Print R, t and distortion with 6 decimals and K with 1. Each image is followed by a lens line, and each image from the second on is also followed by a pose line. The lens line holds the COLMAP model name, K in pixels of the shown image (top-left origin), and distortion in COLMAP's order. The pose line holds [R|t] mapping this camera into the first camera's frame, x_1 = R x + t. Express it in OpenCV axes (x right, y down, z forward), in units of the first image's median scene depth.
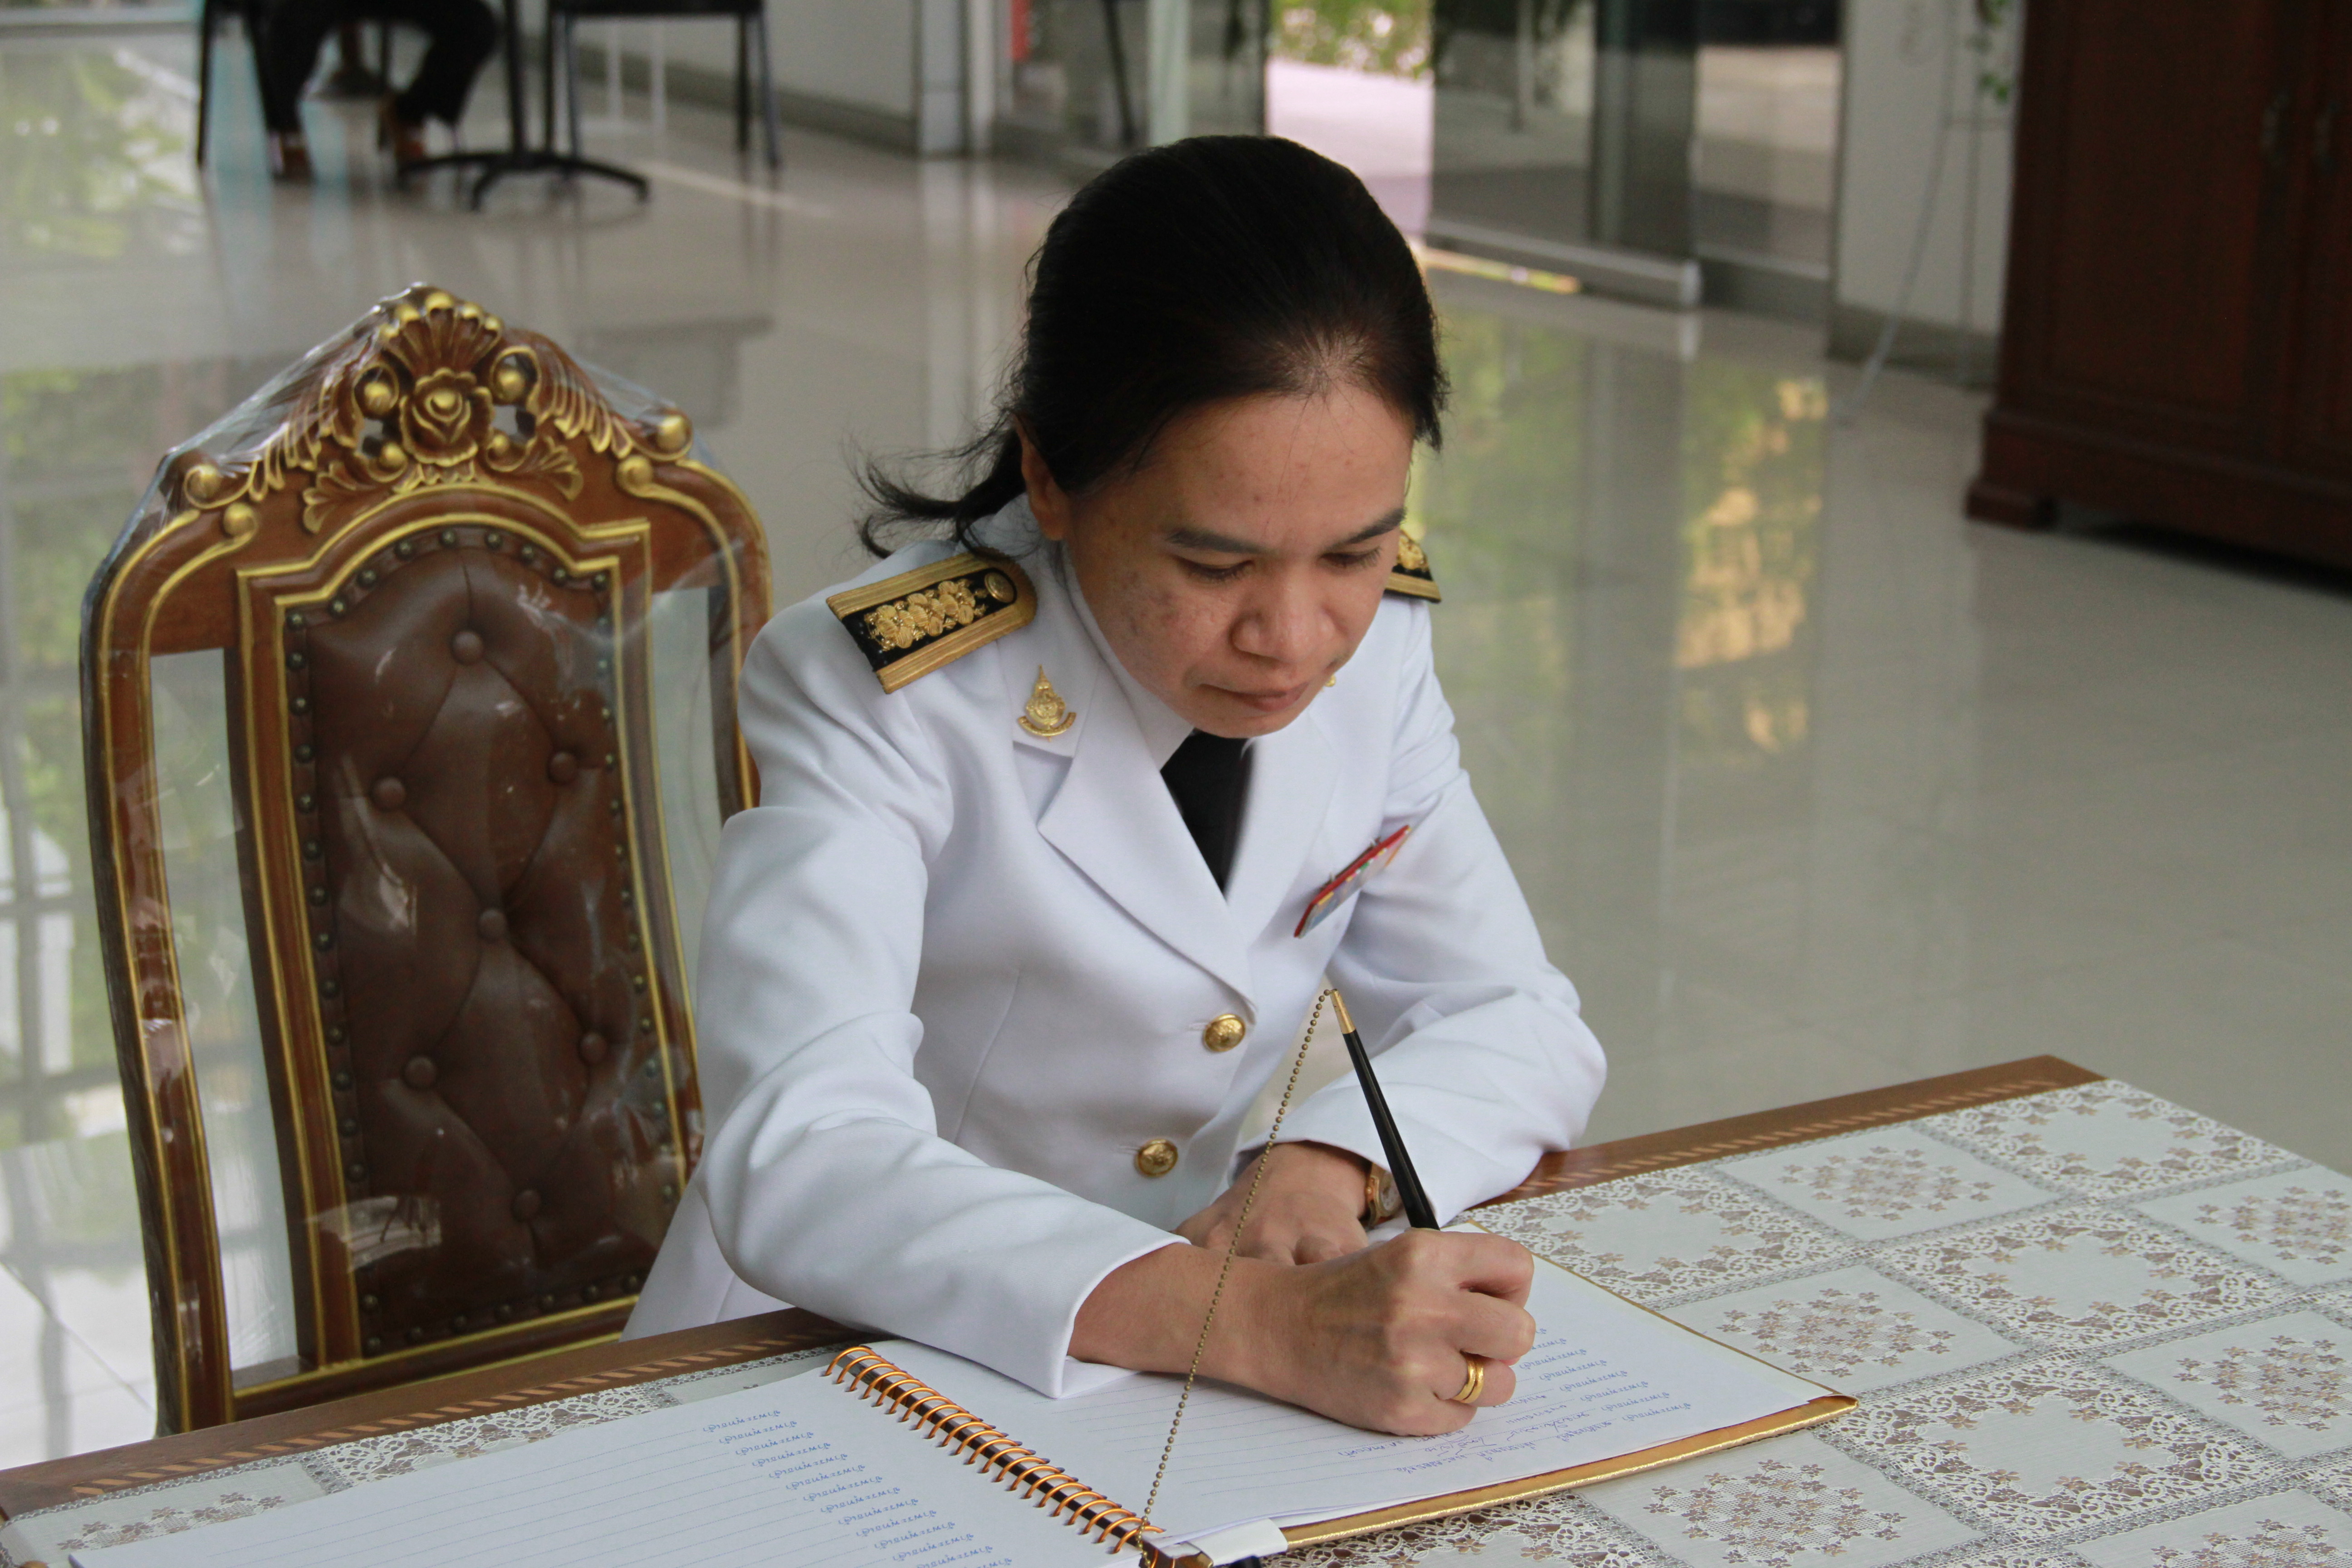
lens RADIAL K [[4354.3, 0, 1167.8], [0, 4354.3, 839.0], [0, 0, 1]] dist [0.280740, 0.000000]
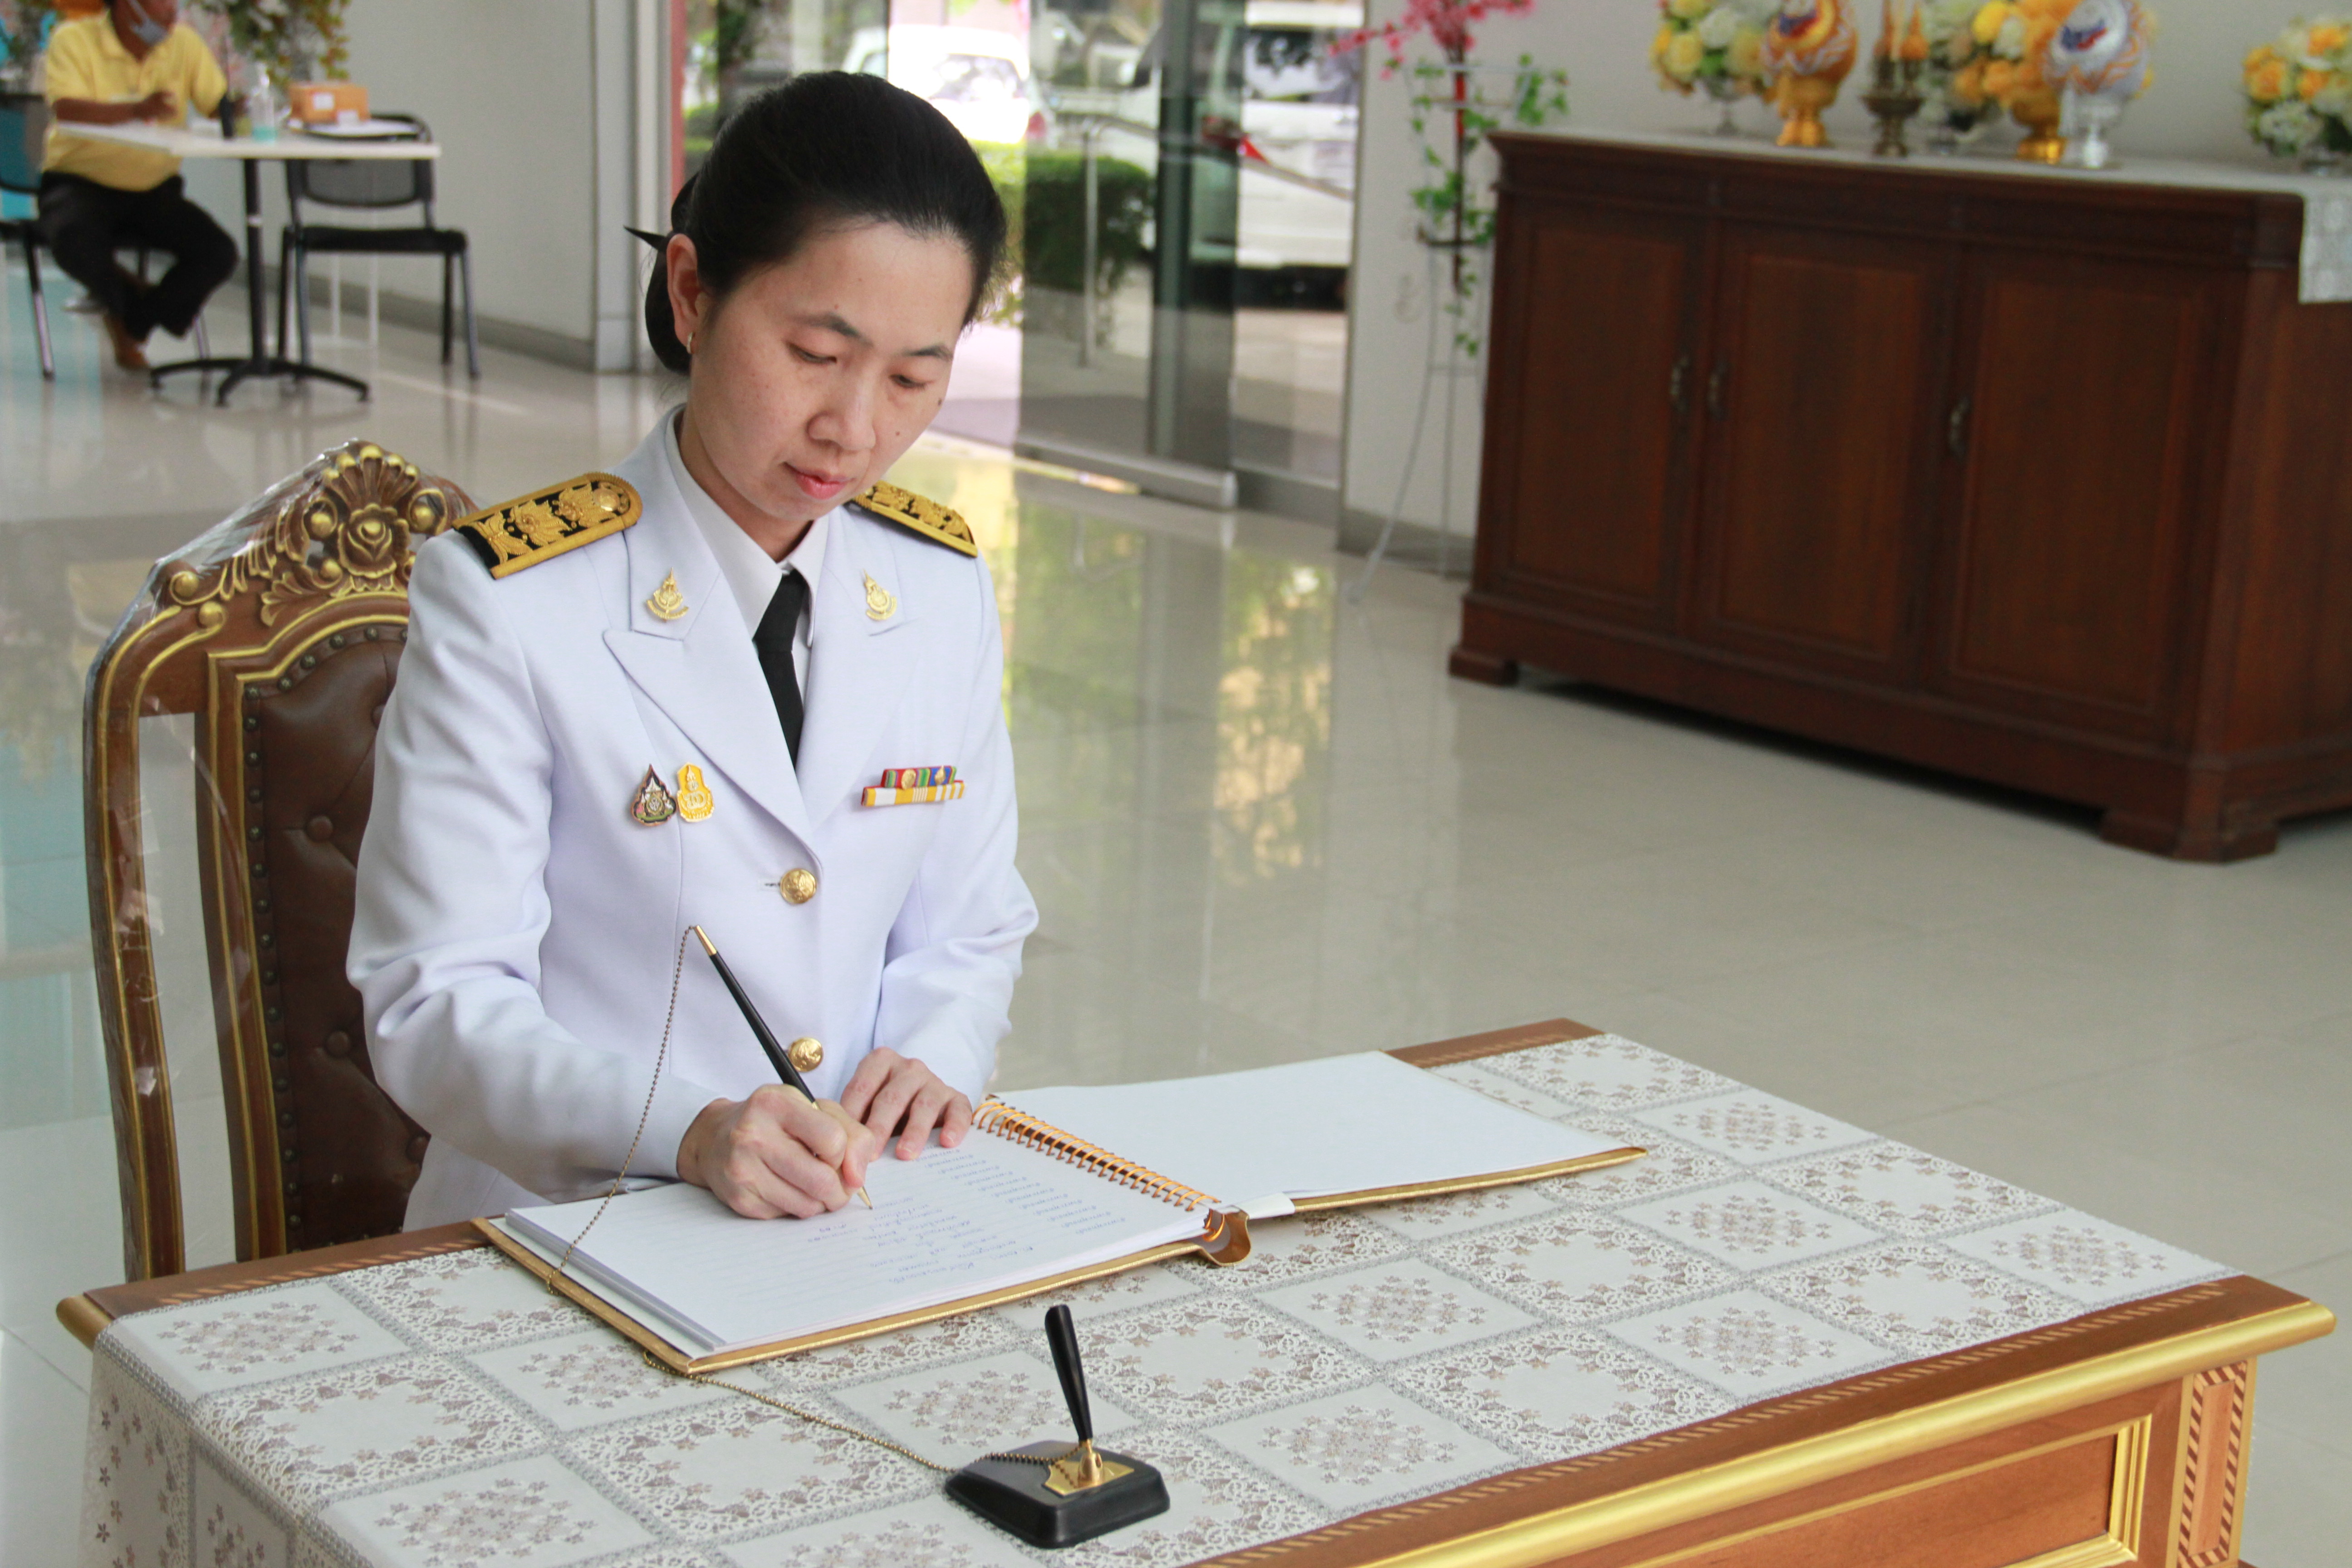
lens RADIAL K [[3694.4, 0, 1173.8], [0, 3694.4, 801.0], [0, 0, 1]] dist [0.202605, 0.000000]
pose [[0.993279, 0.011687, 0.115150, -0.053519], [-0.006545, 0.998969, -0.044929, 0.031137], [-0.115556, 0.043874, 0.992332, -0.136175]]
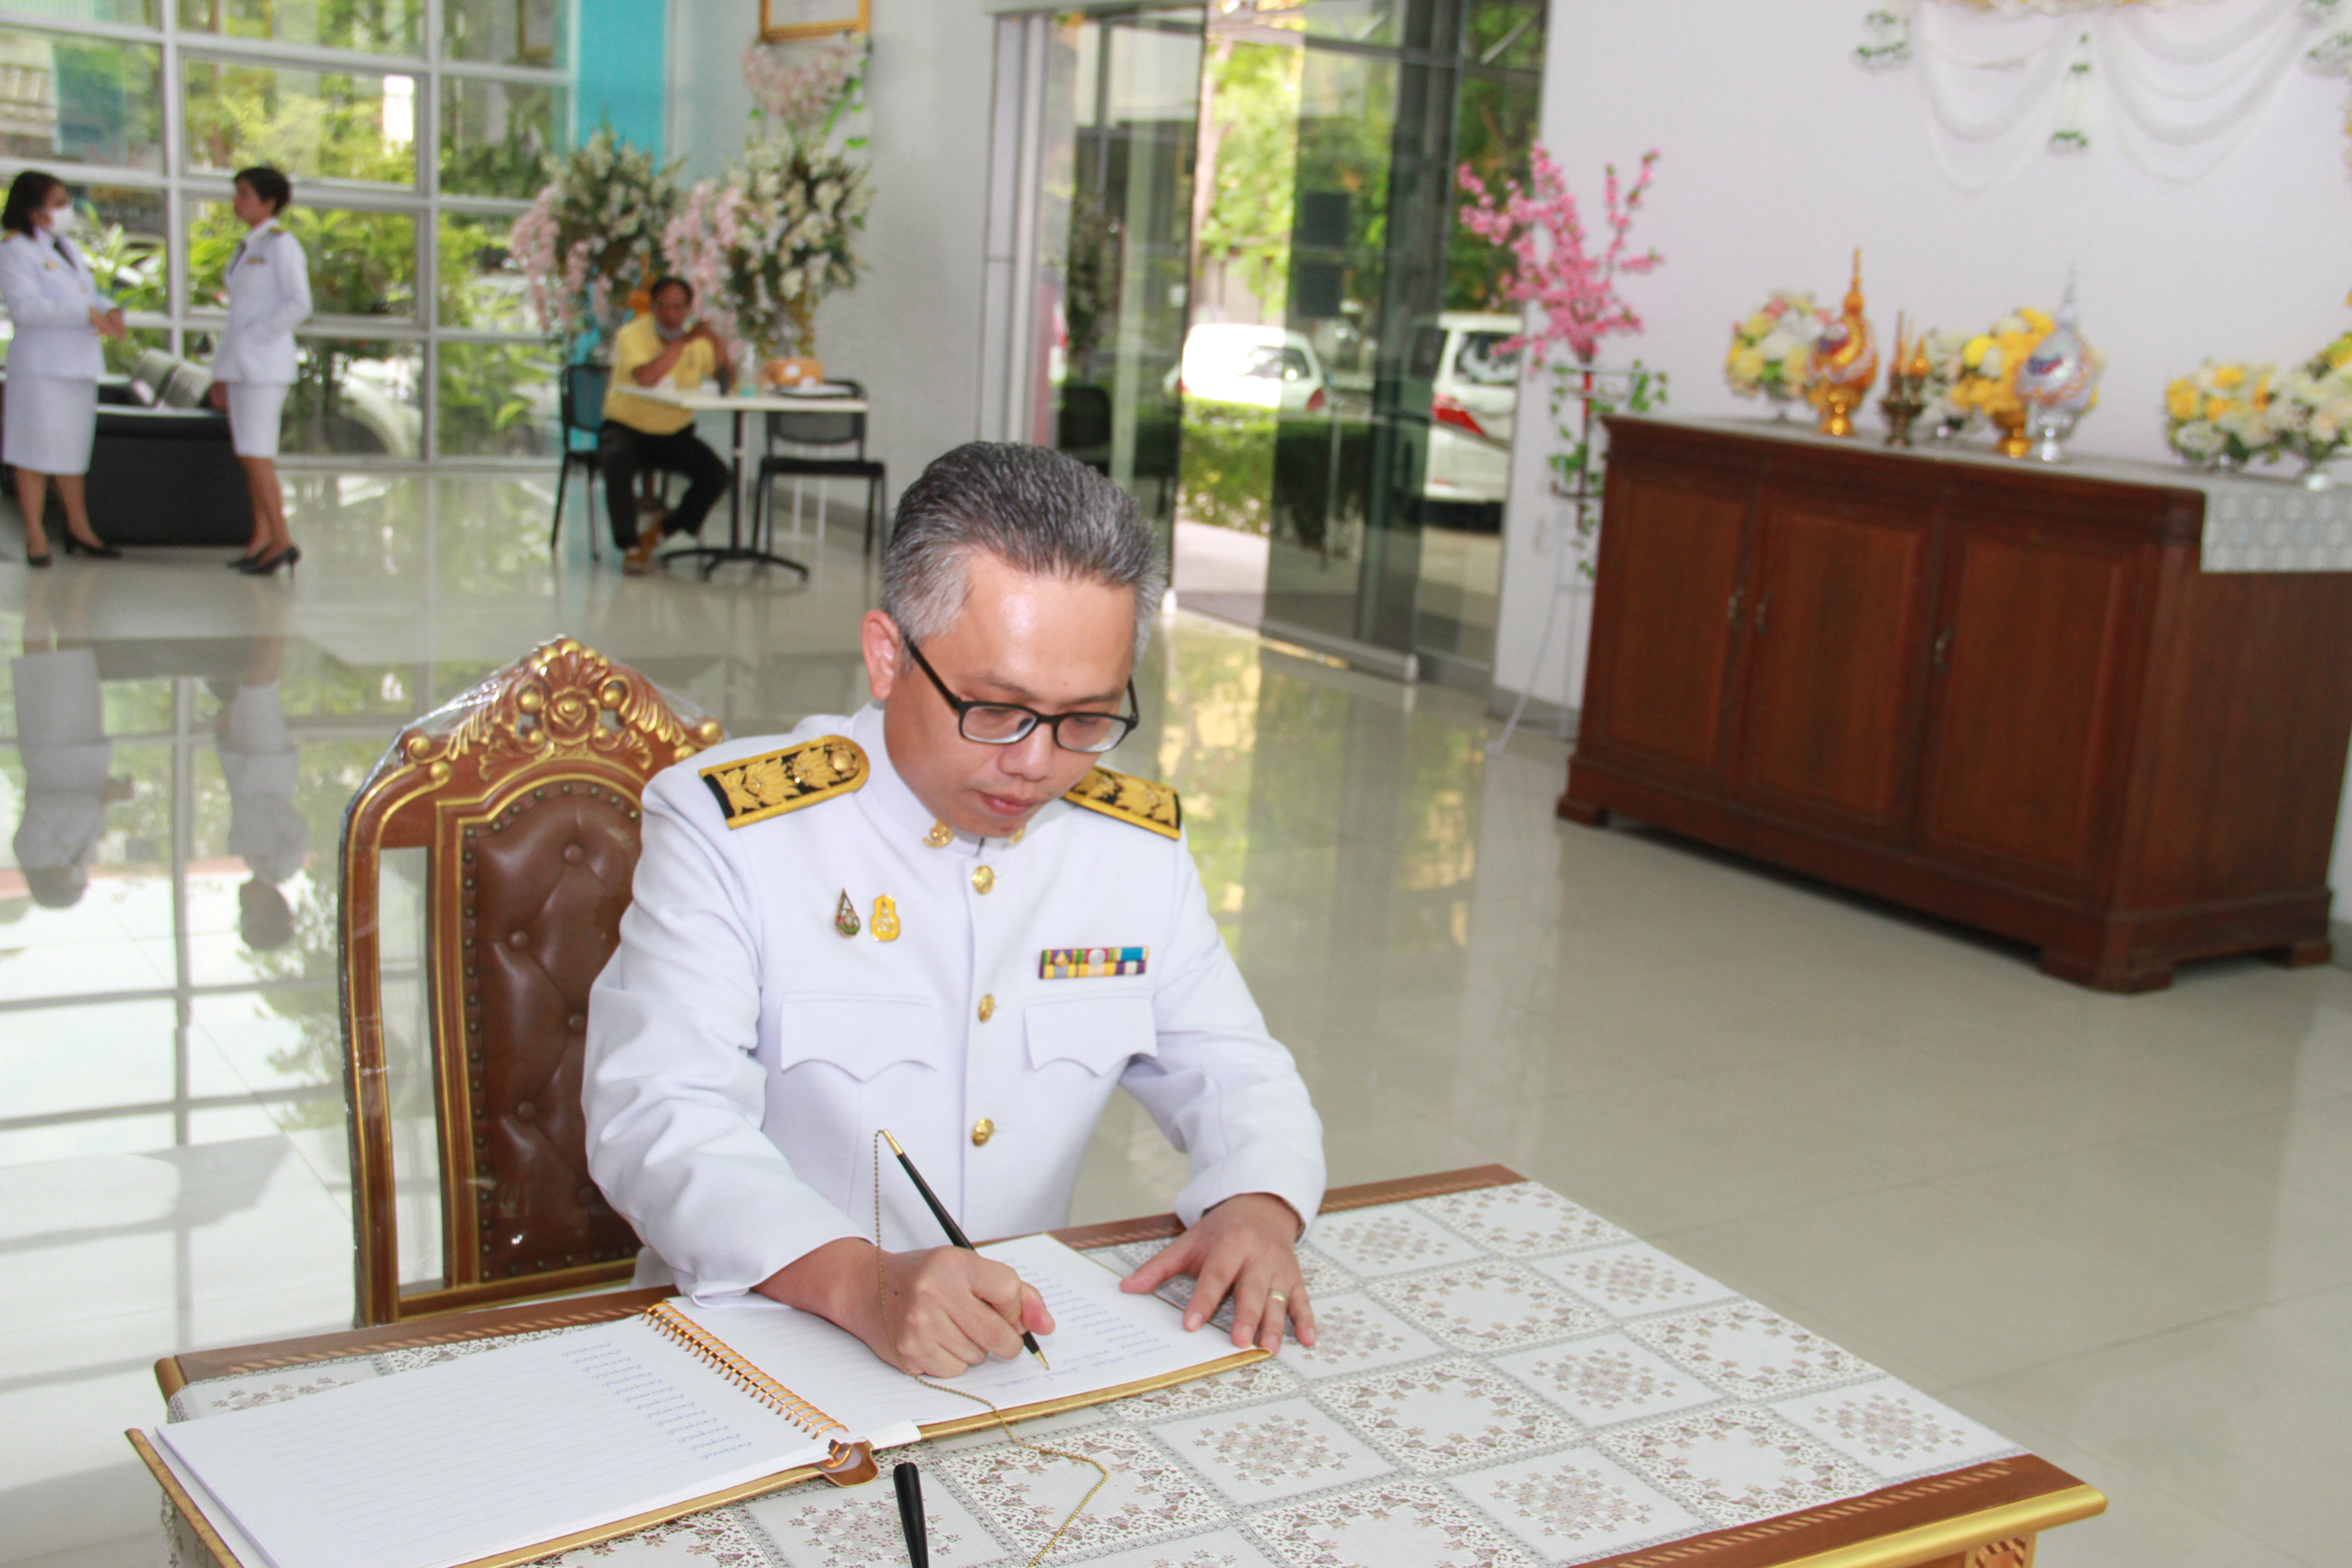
lens RADIAL K [[2569.9, 0, 1180.6], [0, 2569.9, 803.2], [0, 0, 1]] dist [-0.005497, 0.000000]
pose [[0.997974, 0.061694, 0.015530, 0.053403], [-0.060584, 0.996116, -0.063901, -0.015388], [-0.019412, 0.062831, 0.997835, 0.030116]]
